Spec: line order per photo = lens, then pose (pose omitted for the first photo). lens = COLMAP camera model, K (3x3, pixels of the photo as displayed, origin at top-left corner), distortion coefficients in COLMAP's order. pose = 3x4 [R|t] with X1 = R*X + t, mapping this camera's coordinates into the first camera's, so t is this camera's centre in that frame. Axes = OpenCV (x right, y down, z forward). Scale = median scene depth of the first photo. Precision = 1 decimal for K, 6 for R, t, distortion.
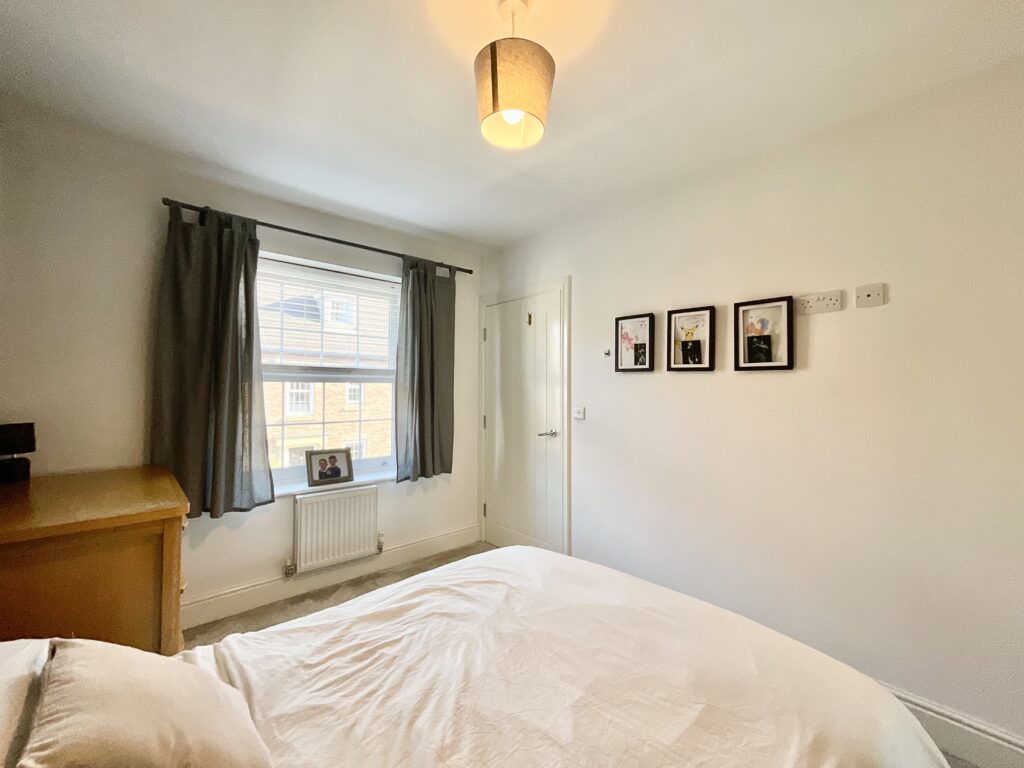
lens RADIAL K [[416.2, 0, 510.0], [0, 416.2, 383.4], [0, 0, 1]] dist [-0.000413, -0.000173]
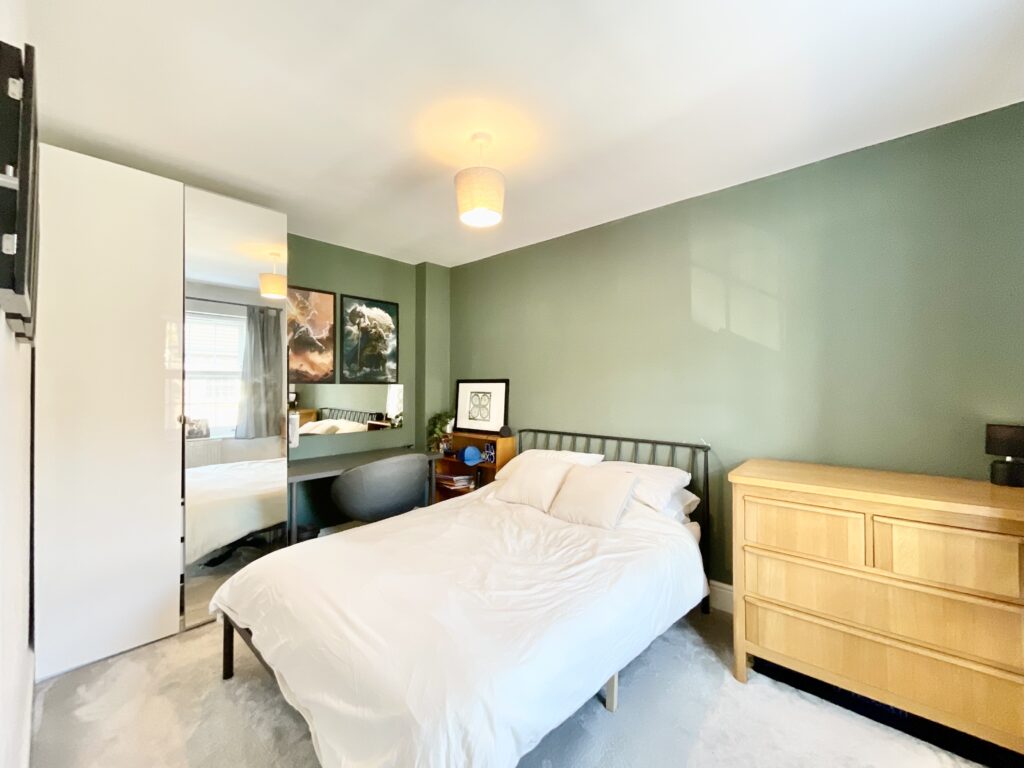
lens RADIAL K [[416.2, 0, 515.8], [0, 416.2, 380.4], [0, 0, 1]] dist [-0.000413, -0.000173]
pose [[-0.993248, -0.007250, -0.115783, 0.051700], [-0.006005, 0.999920, -0.011092, 0.018062], [0.115854, -0.010322, -0.993213, 2.755601]]
